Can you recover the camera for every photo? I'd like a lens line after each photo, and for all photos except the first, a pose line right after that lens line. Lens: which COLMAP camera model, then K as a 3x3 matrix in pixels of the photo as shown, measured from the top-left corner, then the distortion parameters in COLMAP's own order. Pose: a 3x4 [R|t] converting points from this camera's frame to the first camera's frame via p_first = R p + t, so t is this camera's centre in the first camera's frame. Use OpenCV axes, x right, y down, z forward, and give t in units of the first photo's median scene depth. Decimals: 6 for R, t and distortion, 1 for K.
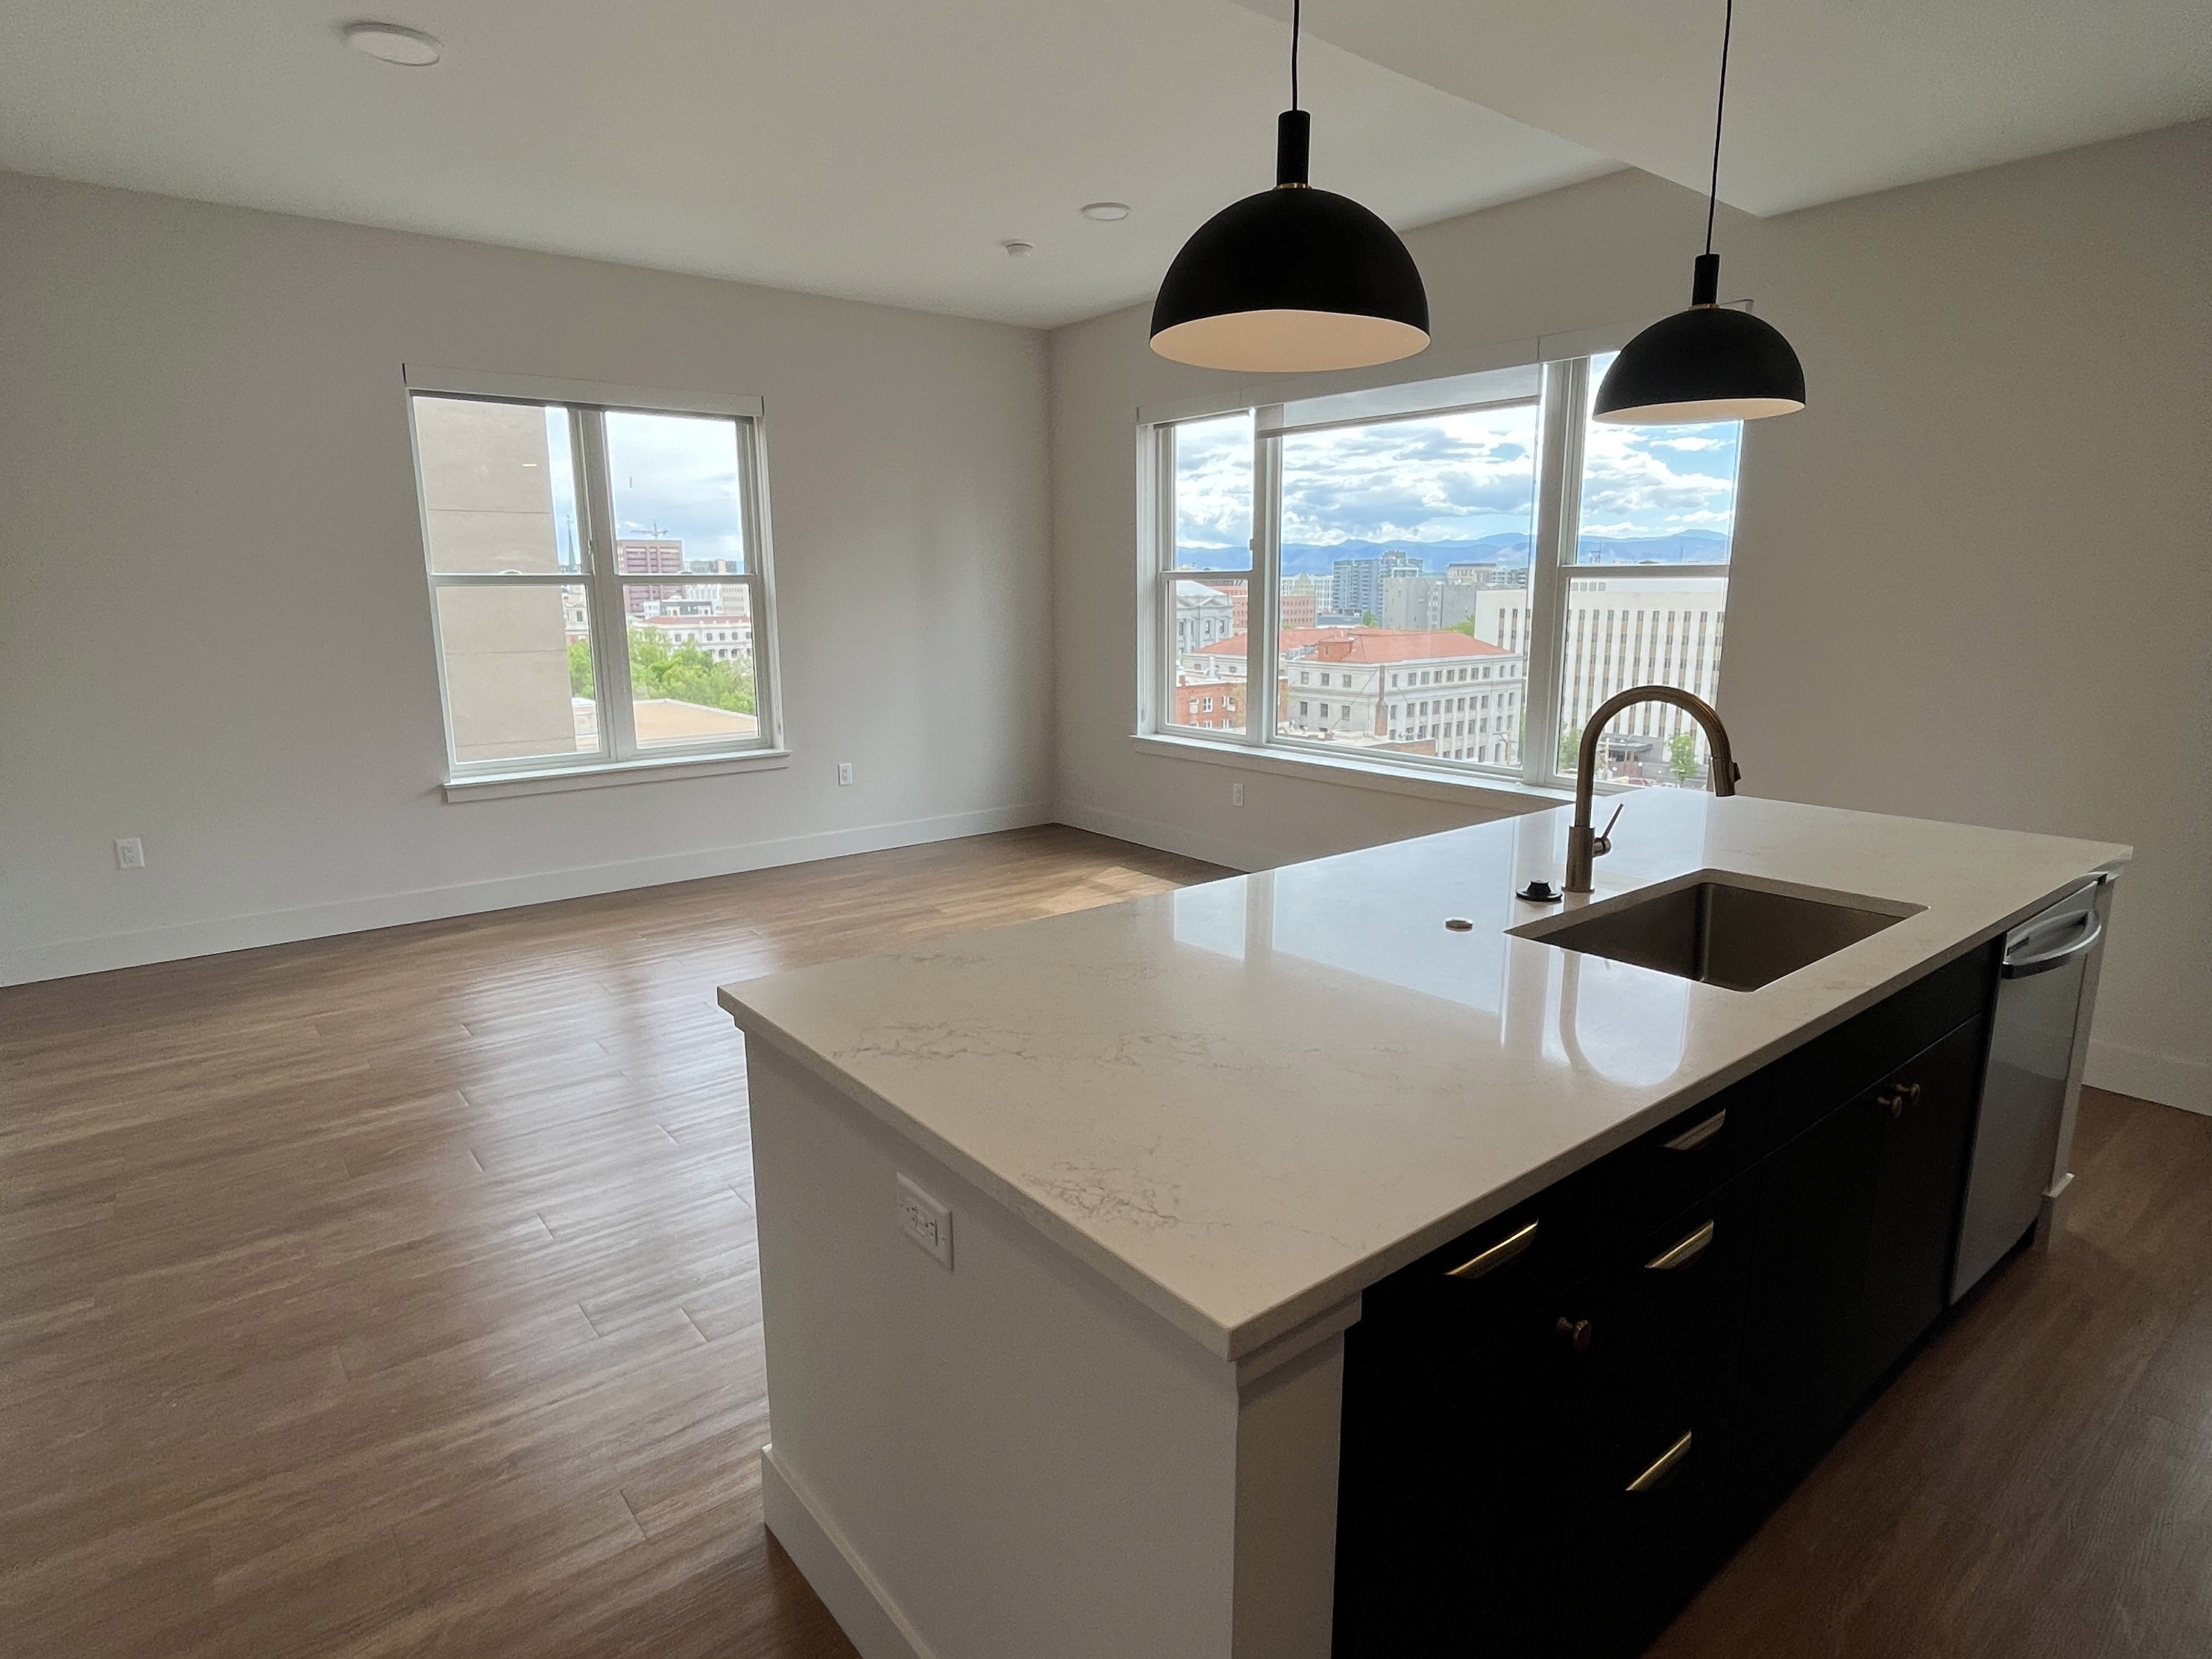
lens RADIAL K [[1203.7, 0, 1108.1], [0, 1203.7, 826.9], [0, 0, 1]] dist [0.001498, 0.000218]
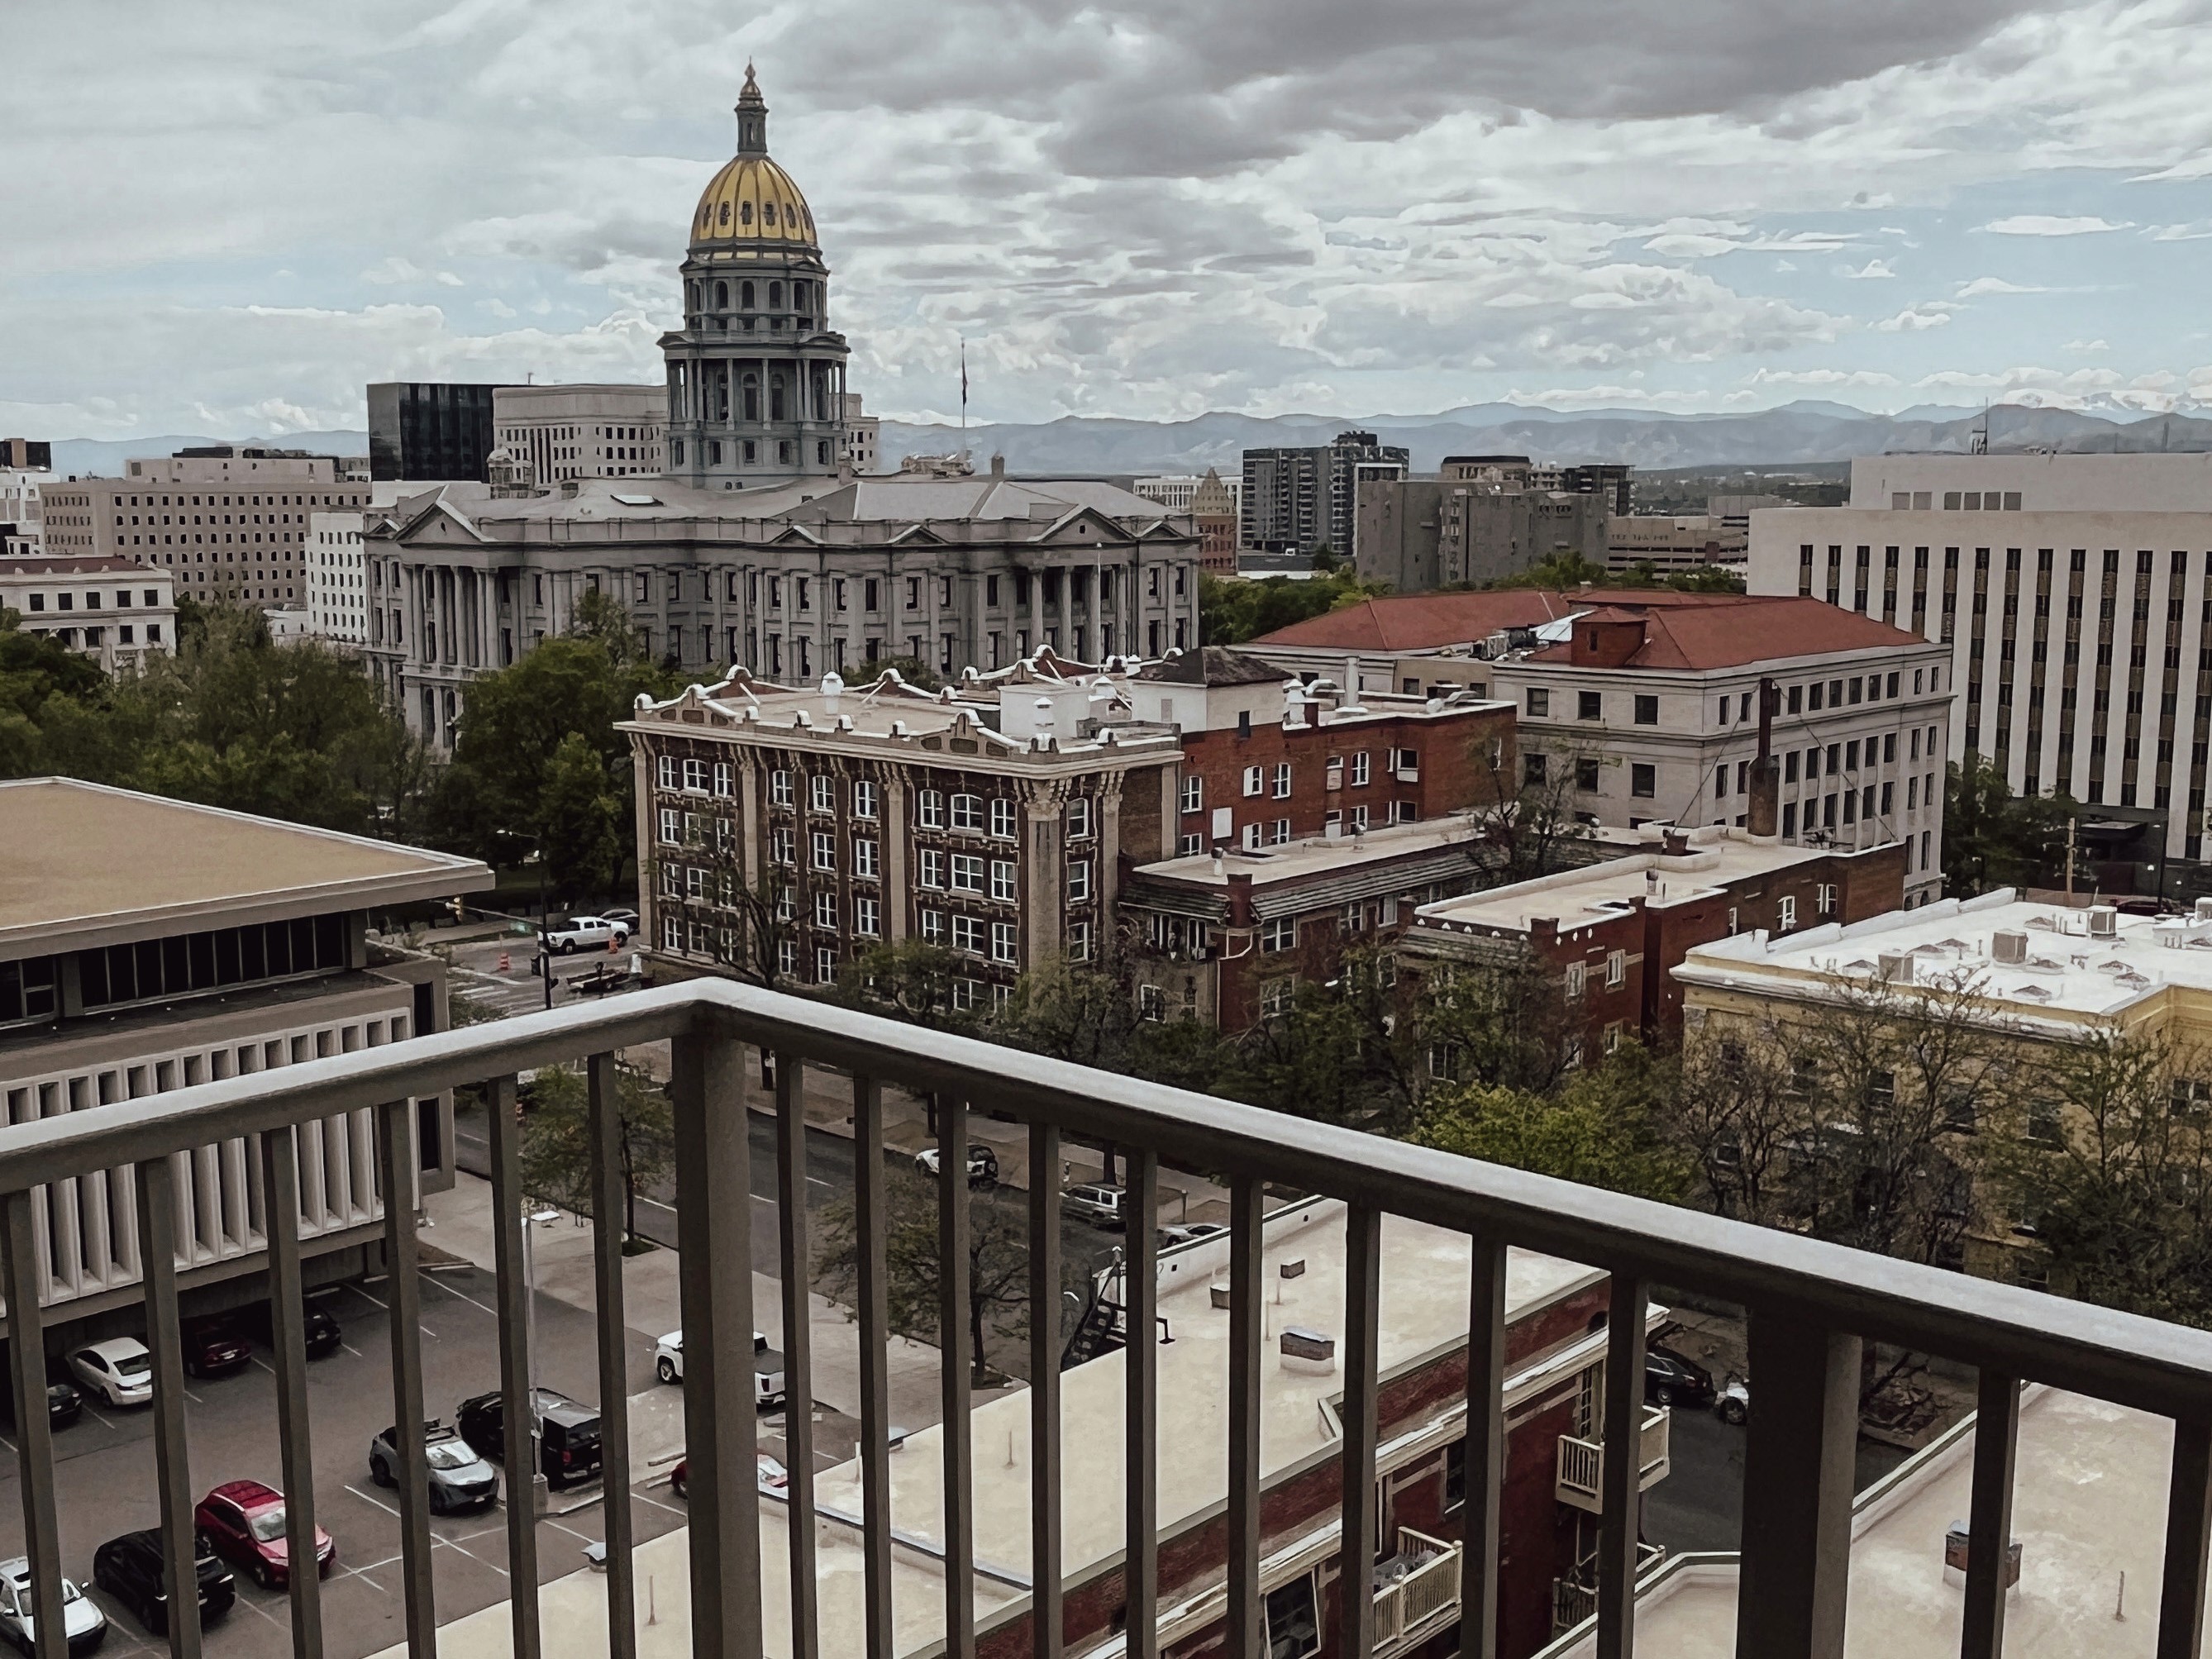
lens RADIAL K [[2288.4, 0, 1145.6], [0, 2288.4, 835.5], [0, 0, 1]] dist [0.000228, 0.000000]
pose [[0.988020, -0.018452, 0.153217, -0.105704], [0.026123, 0.998496, -0.048206, -0.034888], [-0.152097, 0.051631, 0.987016, 0.173774]]
